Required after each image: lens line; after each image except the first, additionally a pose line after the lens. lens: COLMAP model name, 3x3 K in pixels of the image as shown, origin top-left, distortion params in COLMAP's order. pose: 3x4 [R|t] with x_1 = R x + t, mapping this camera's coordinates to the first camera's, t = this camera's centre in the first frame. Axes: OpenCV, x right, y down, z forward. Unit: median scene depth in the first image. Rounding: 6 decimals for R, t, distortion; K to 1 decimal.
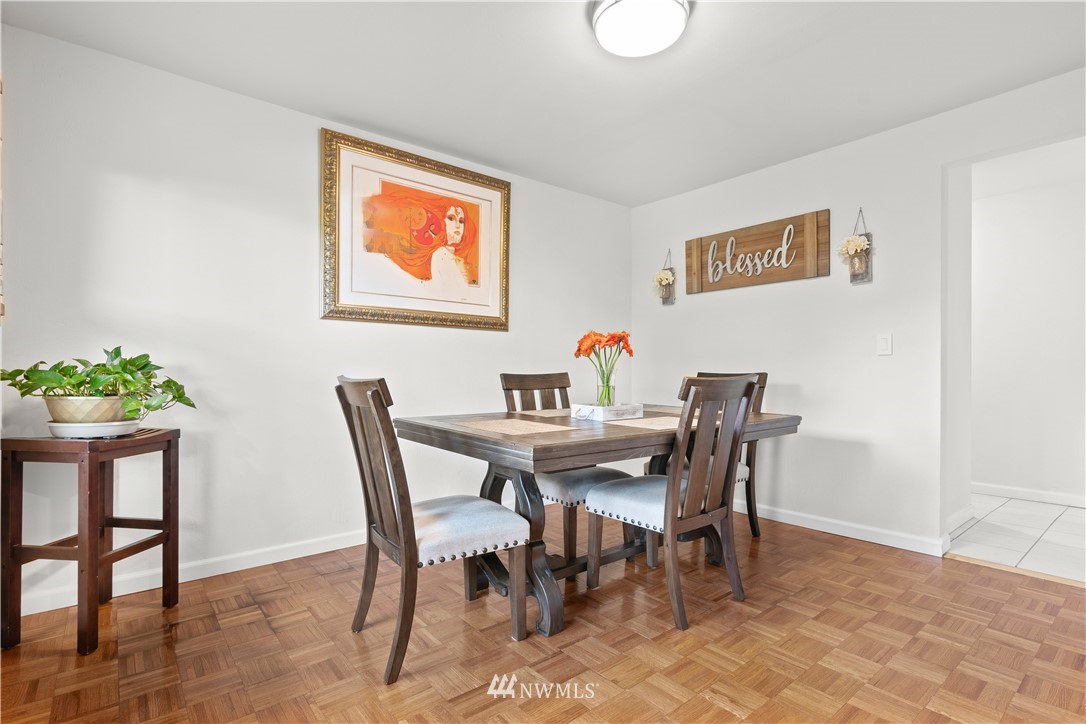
lens RADIAL K [[522.8, 0, 540.7], [0, 522.8, 366.9], [0, 0, 1]] dist [0.004010, 0.000006]
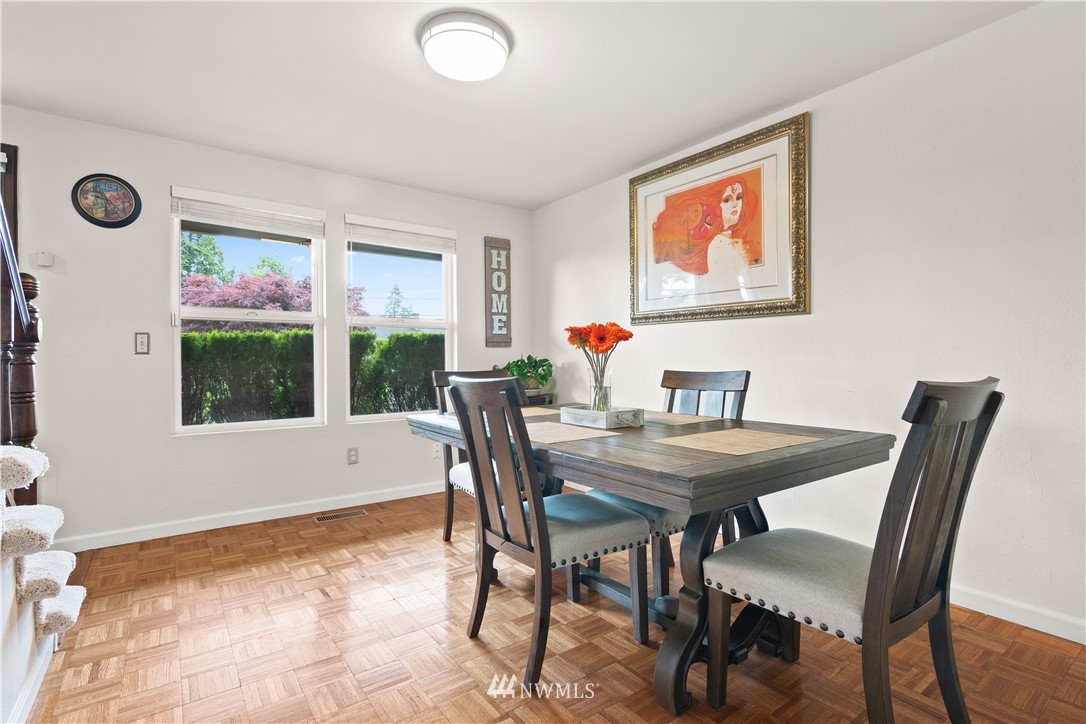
lens RADIAL K [[522.8, 0, 540.7], [0, 522.8, 363.2], [0, 0, 1]] dist [0.004010, 0.000006]
pose [[-0.025914, -0.001460, -0.999663, 0.761206], [0.021861, 0.999759, -0.002027, -0.001593], [0.999425, -0.021906, -0.025876, 0.690384]]
